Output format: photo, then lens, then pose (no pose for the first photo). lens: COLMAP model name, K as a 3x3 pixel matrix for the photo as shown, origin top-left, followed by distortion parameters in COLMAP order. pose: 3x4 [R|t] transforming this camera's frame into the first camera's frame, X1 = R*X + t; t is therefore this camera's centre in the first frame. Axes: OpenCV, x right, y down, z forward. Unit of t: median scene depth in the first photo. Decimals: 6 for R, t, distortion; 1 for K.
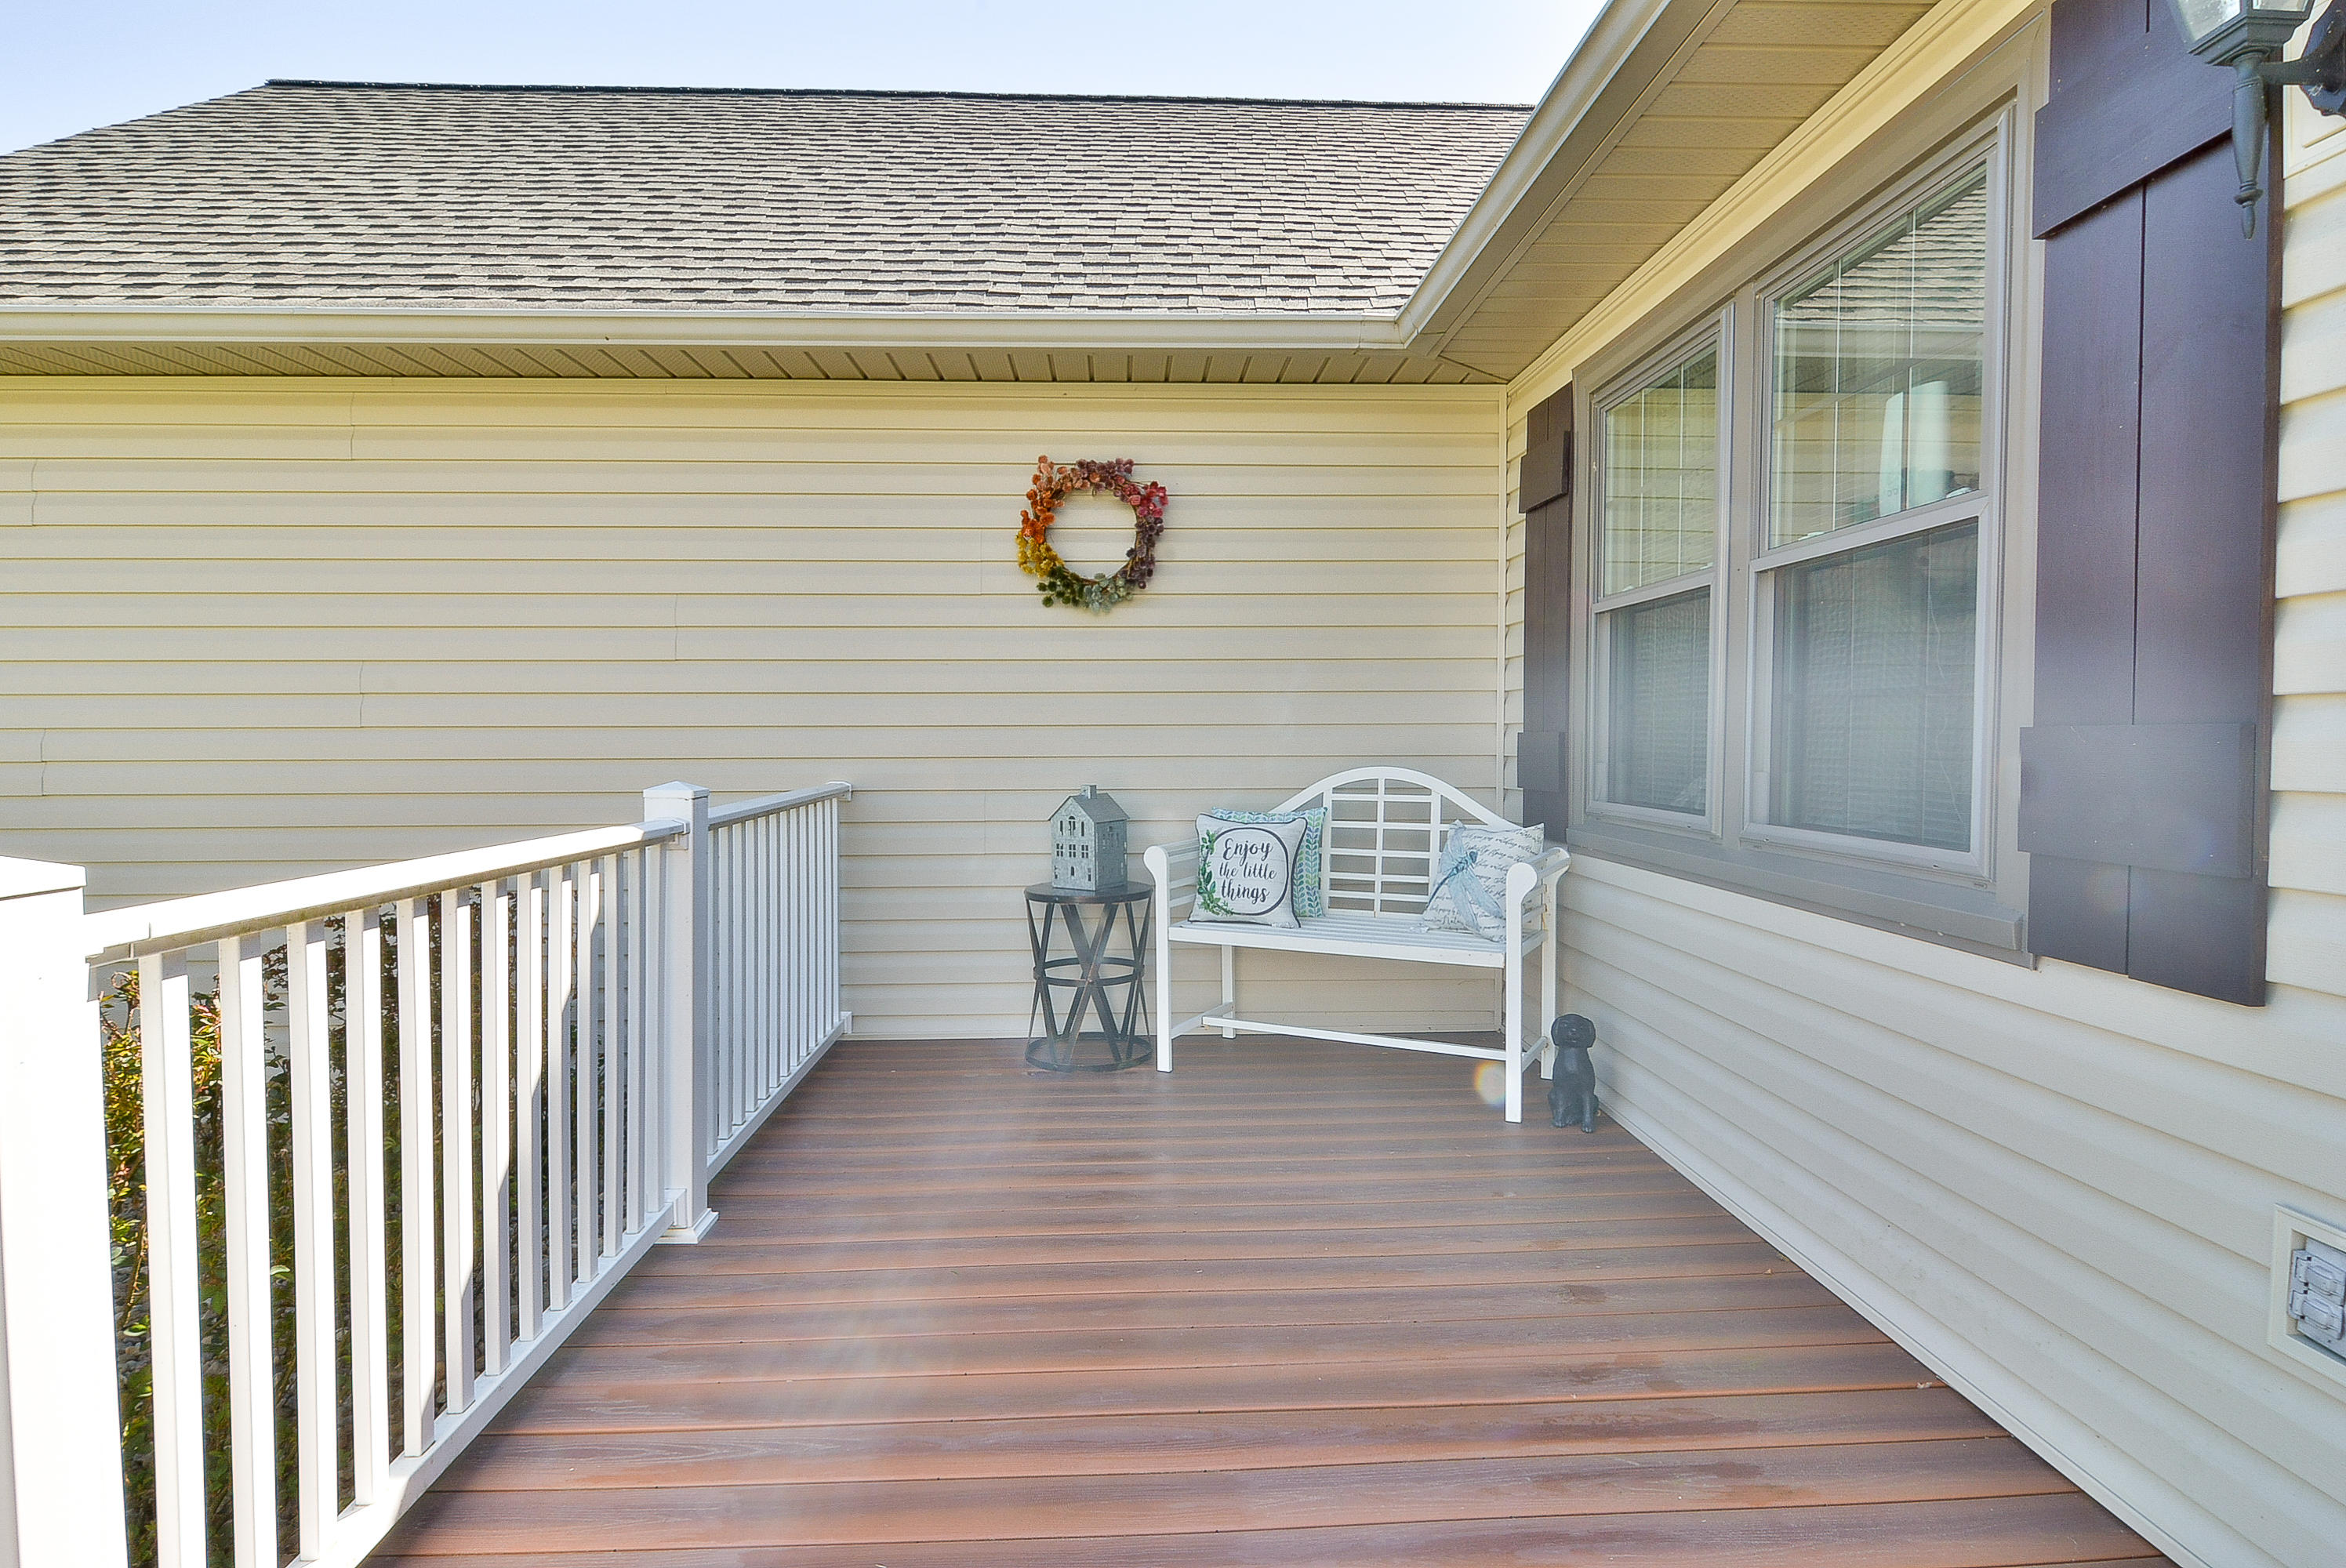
lens RADIAL K [[1268.7, 0, 1173.0], [0, 1268.7, 784.0], [0, 0, 1]] dist [0.006589, -0.009163]
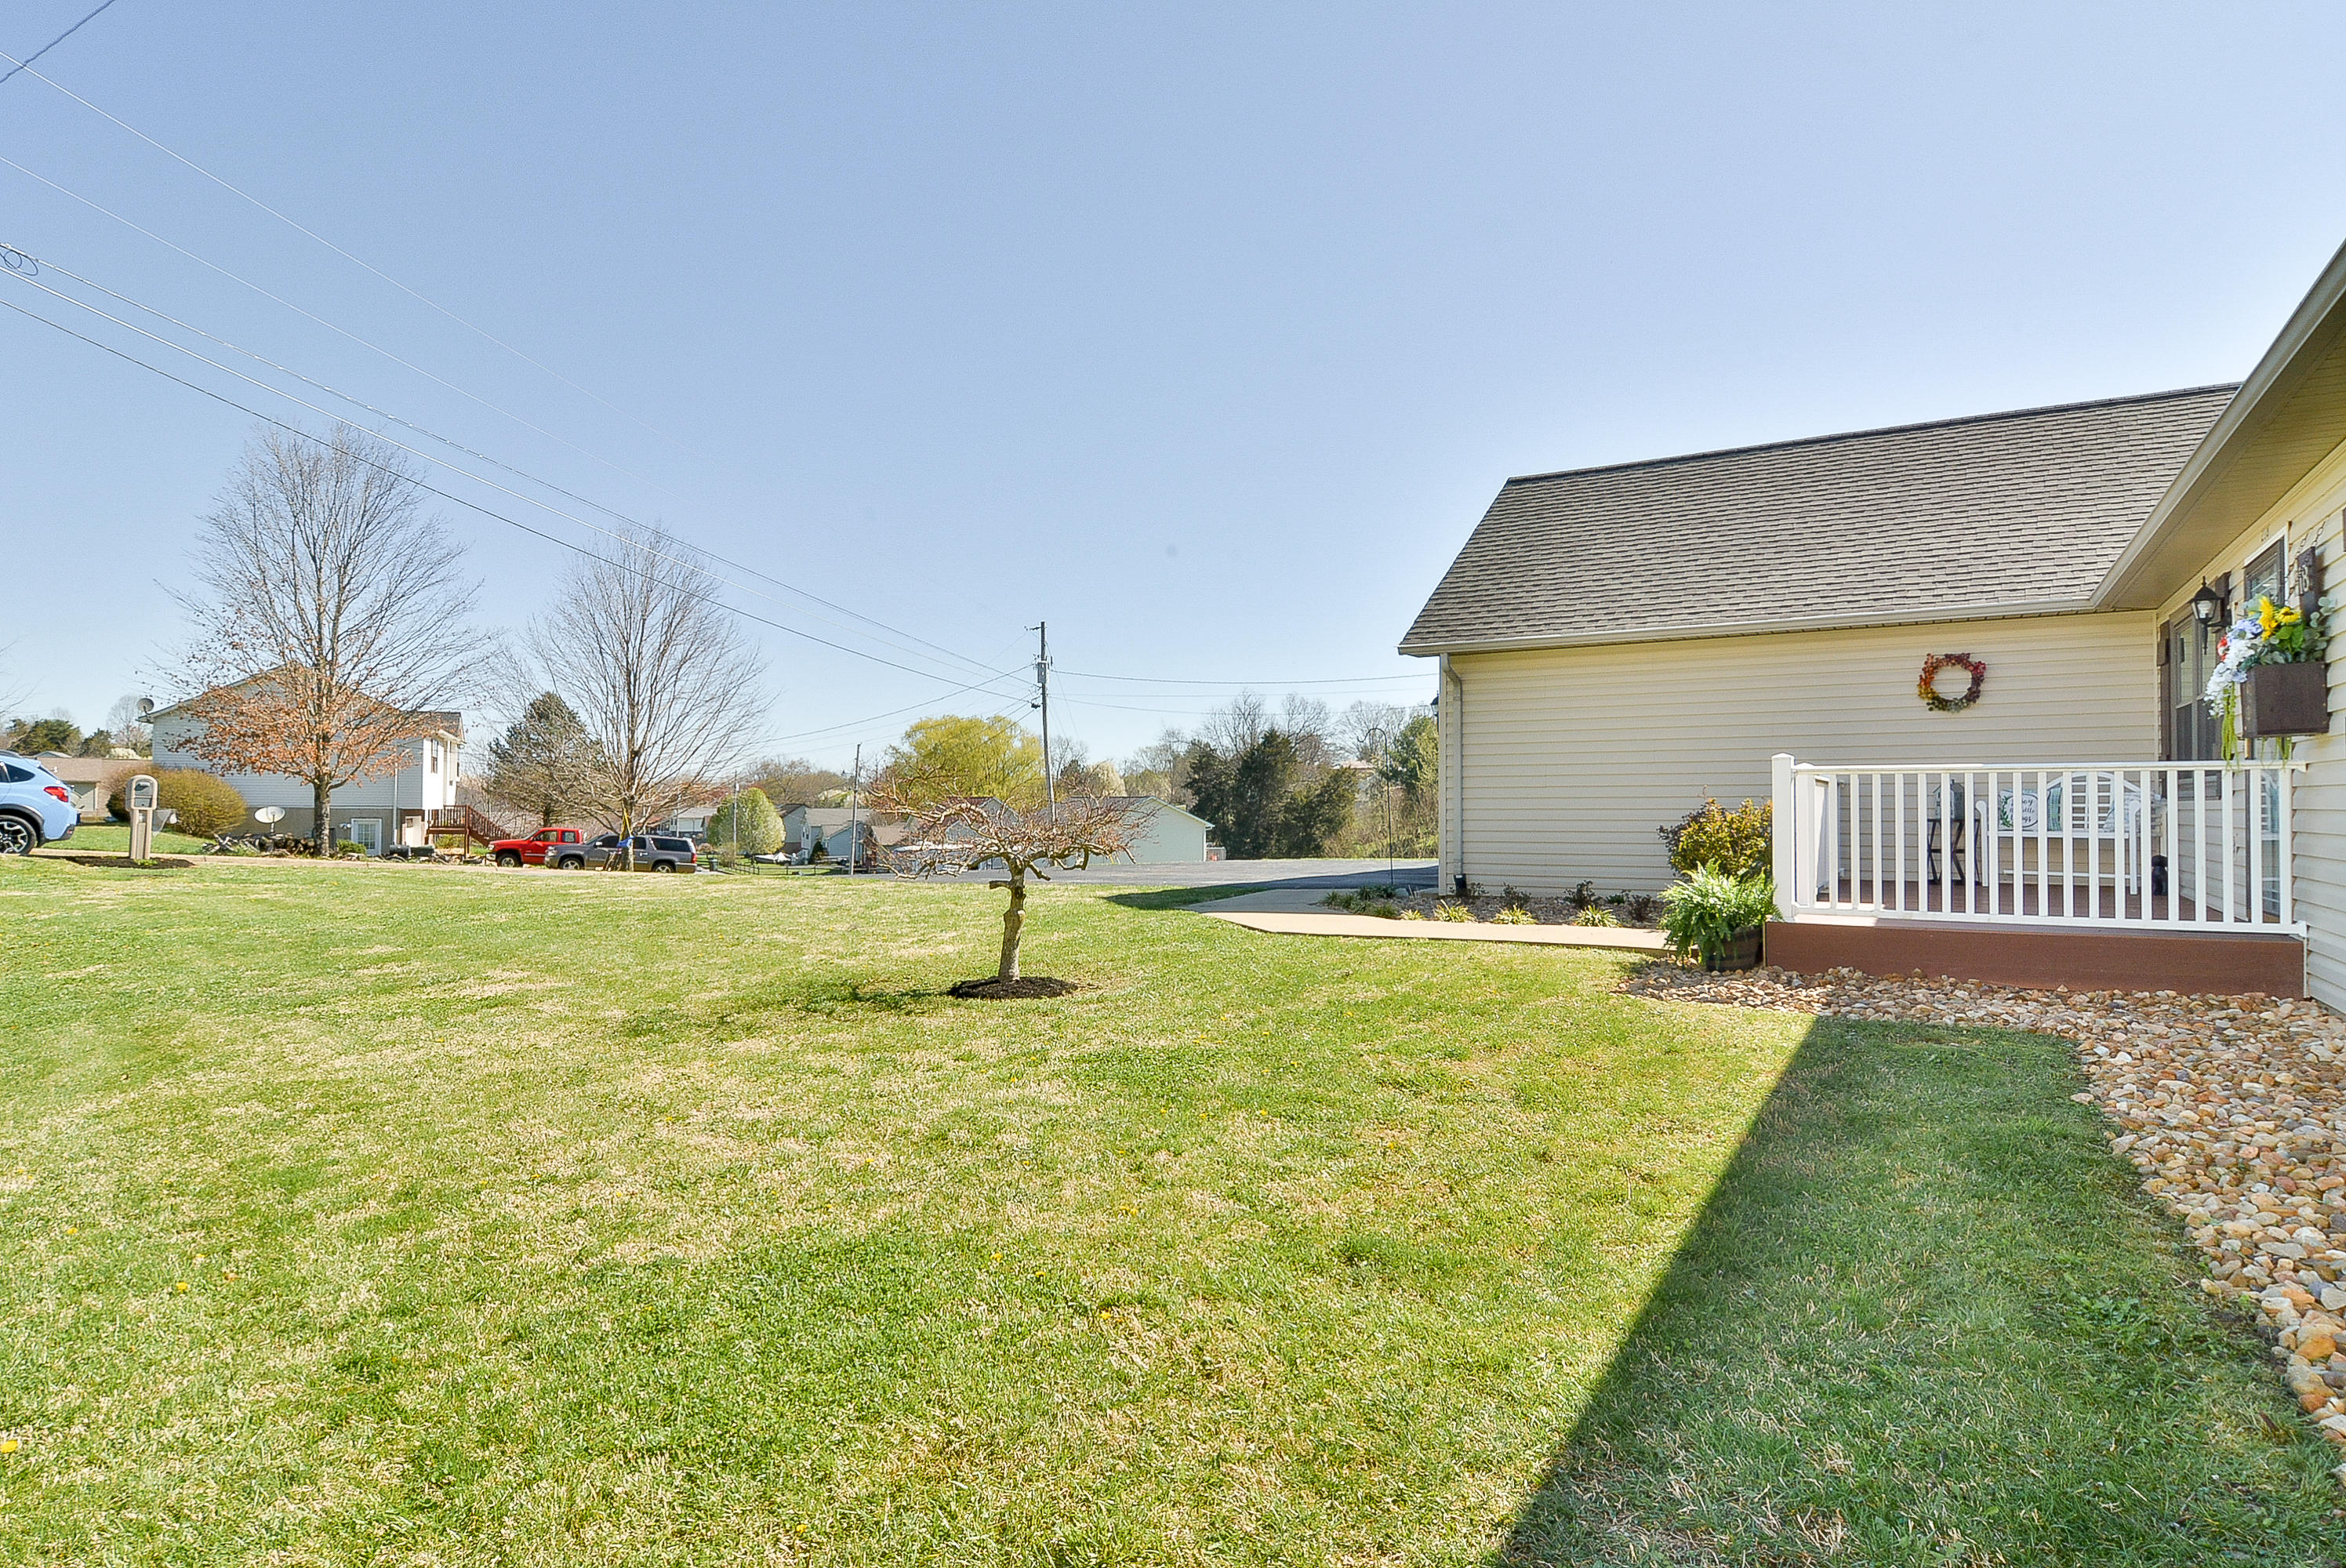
lens RADIAL K [[1283.1, 0, 1173.0], [0, 1283.1, 784.0], [0, 0, 1]] dist [0.042213, -0.066803]
pose [[0.836805, -0.008297, -0.547438, 0.051129], [-0.021410, 0.998624, -0.047862, 0.181421], [0.547082, 0.051772, 0.835476, -2.226539]]
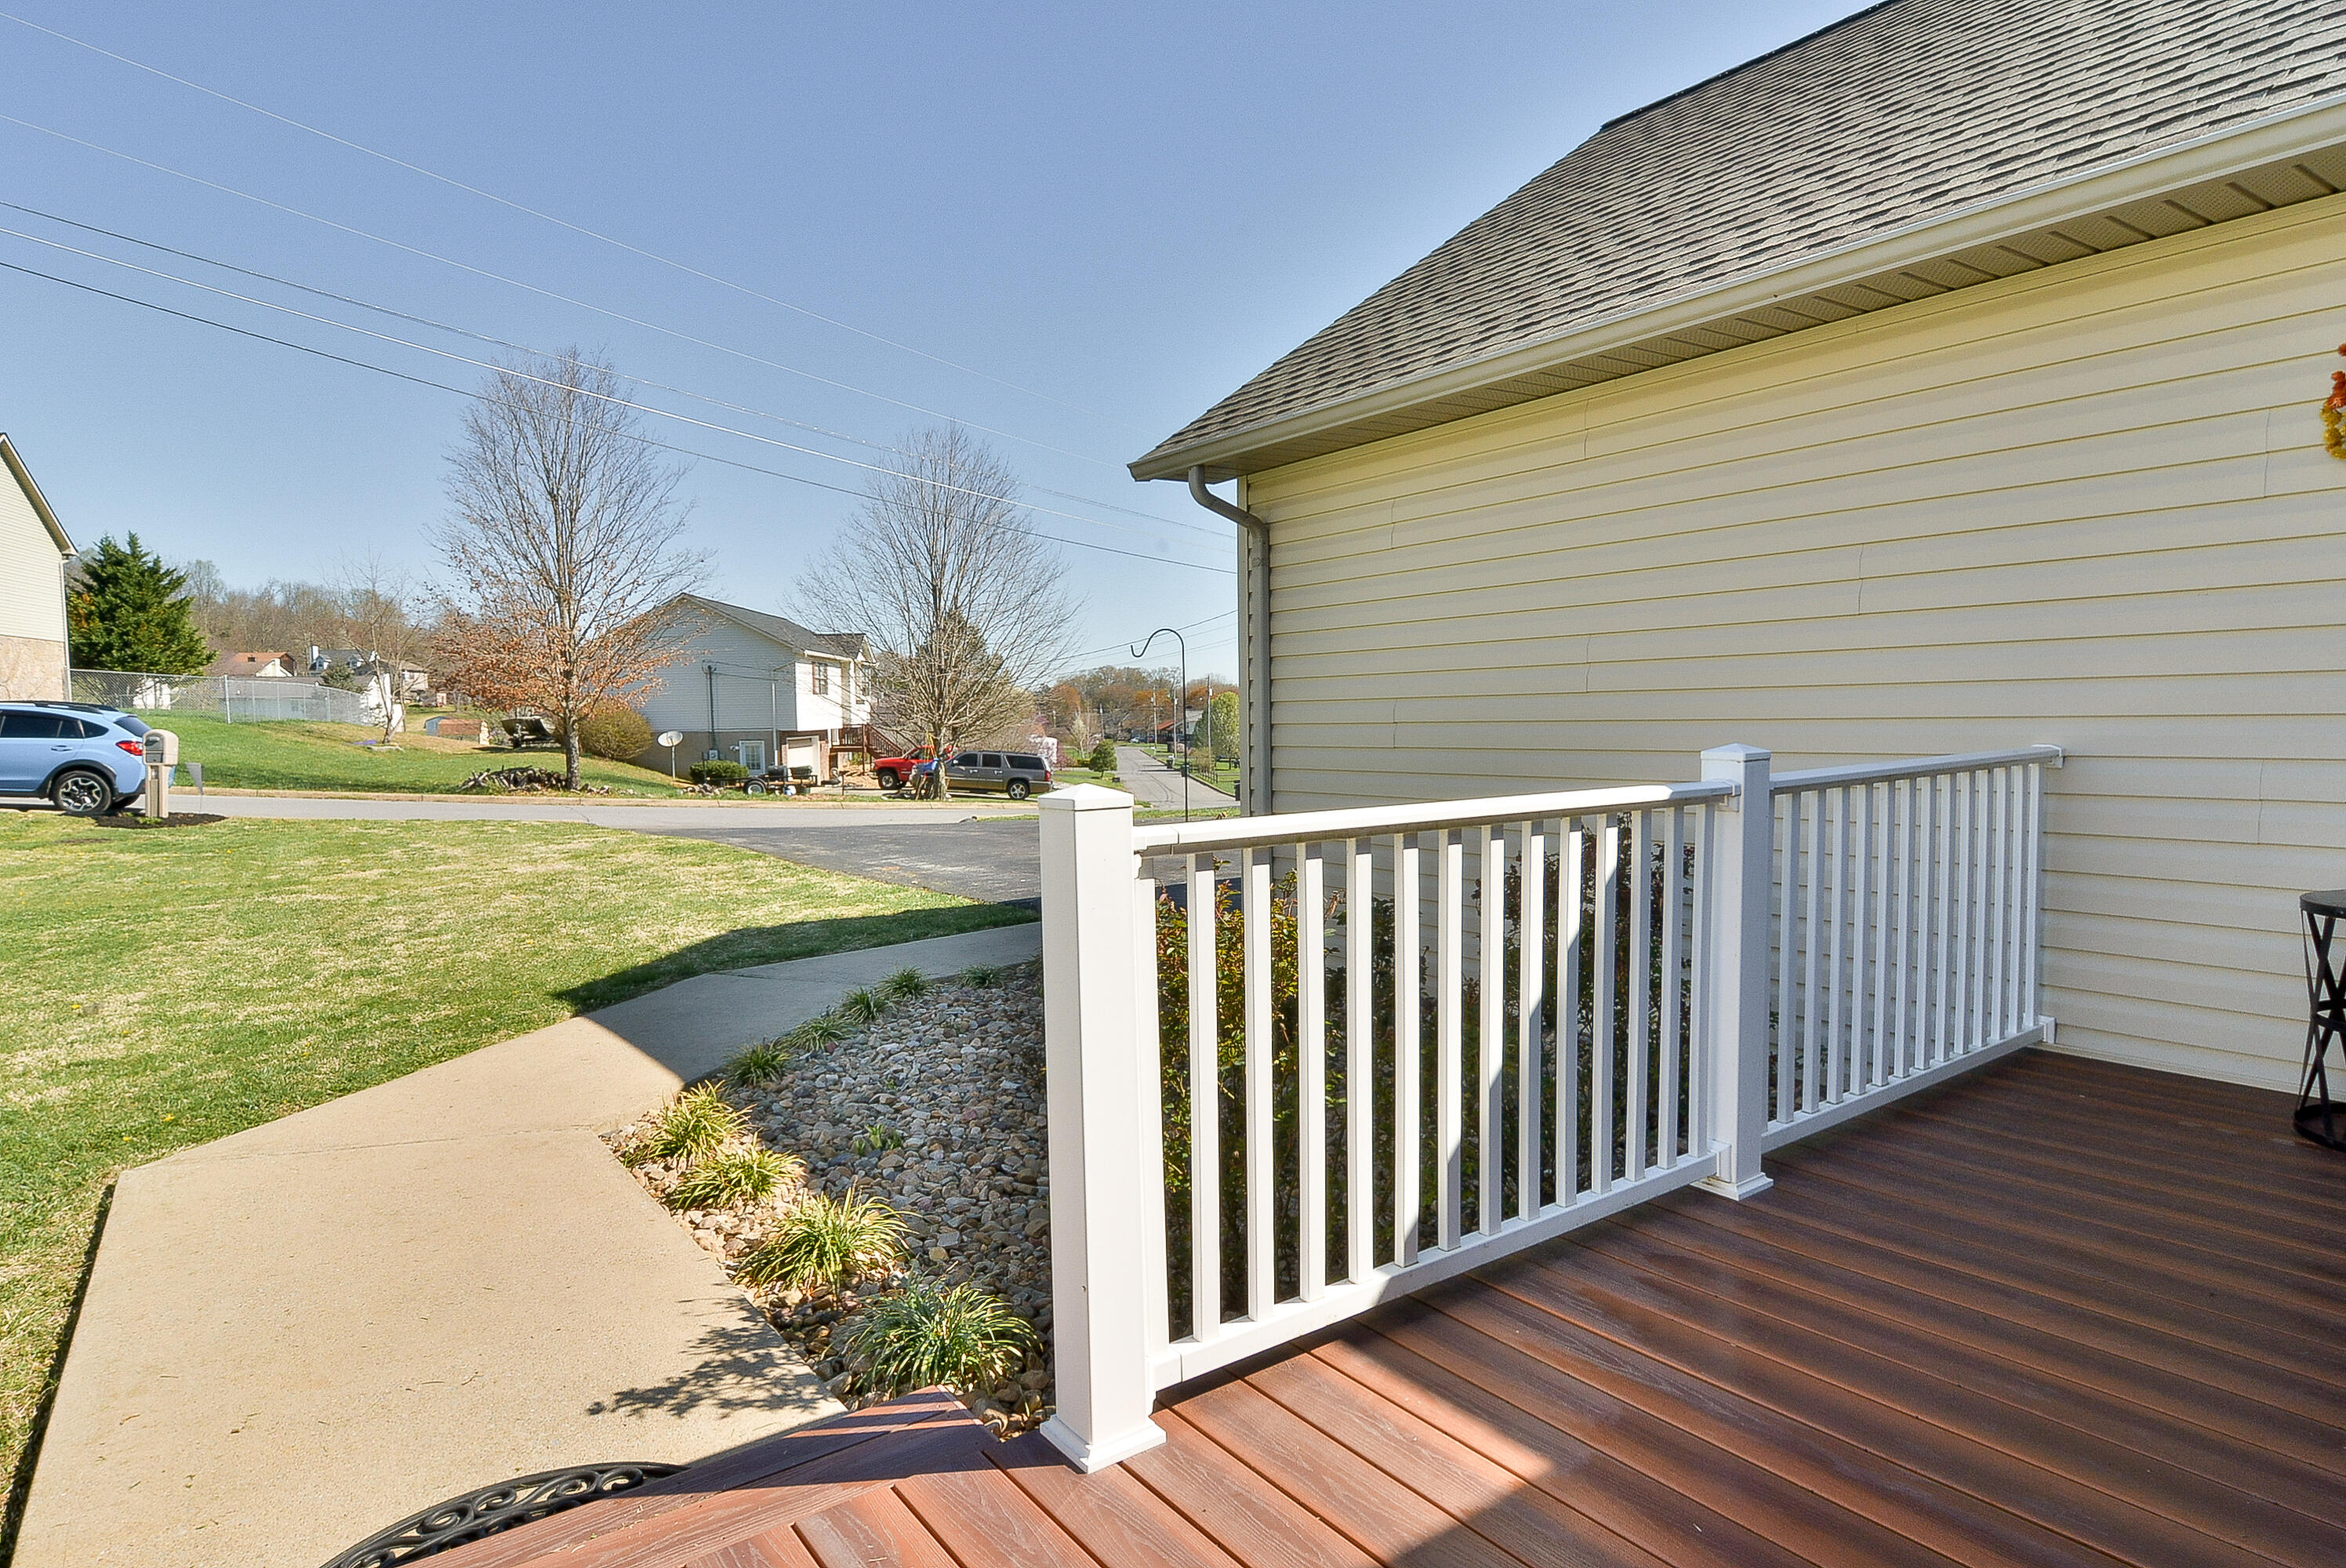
lens RADIAL K [[1303.7, 0, 1173.0], [0, 1303.7, 784.0], [0, 0, 1]] dist [0.002972, -0.008515]
pose [[0.544743, 0.037168, -0.837779, 0.161342], [-0.008499, 0.999211, 0.038804, -0.004373], [0.838560, -0.014017, 0.544629, 0.041978]]
